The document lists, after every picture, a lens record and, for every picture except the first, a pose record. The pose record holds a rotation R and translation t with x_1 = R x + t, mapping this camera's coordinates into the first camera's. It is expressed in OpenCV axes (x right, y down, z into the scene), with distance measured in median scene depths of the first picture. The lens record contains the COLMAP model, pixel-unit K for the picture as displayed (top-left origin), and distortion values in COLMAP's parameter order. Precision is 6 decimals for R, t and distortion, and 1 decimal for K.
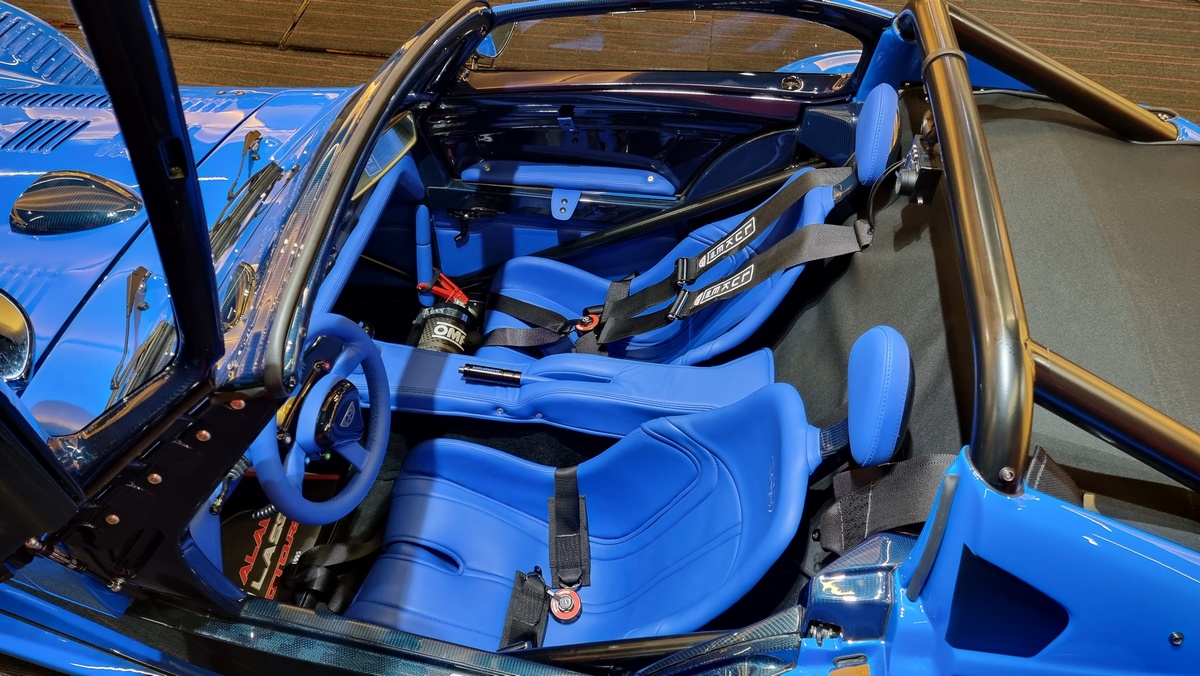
lens RADIAL K [[833.6, 0, 598.4], [0, 833.6, 334.9], [0, 0, 1]] dist [0.040011, 0.000249]
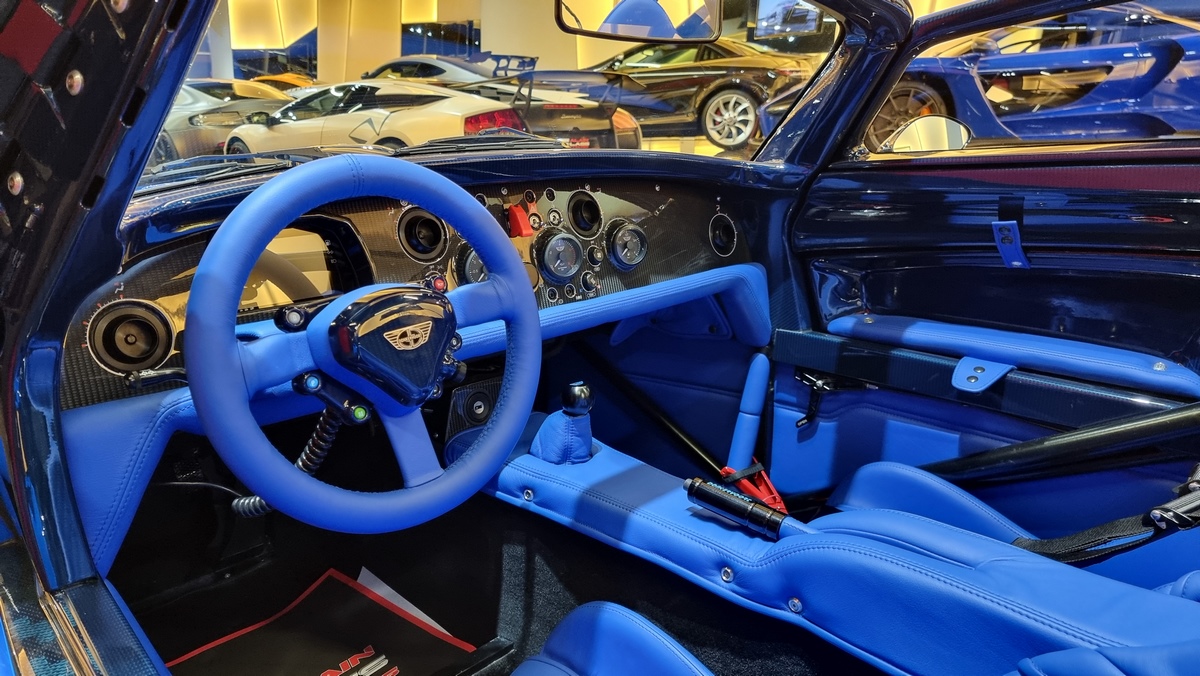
lens RADIAL K [[833.6, 0, 595.1], [0, 833.6, 341.6], [0, 0, 1]] dist [0.040011, 0.000249]
pose [[0.813382, 0.130899, -0.566811, 0.073957], [-0.408579, 0.822123, -0.396456, 0.173407], [0.414093, 0.554057, 0.722182, 0.423098]]
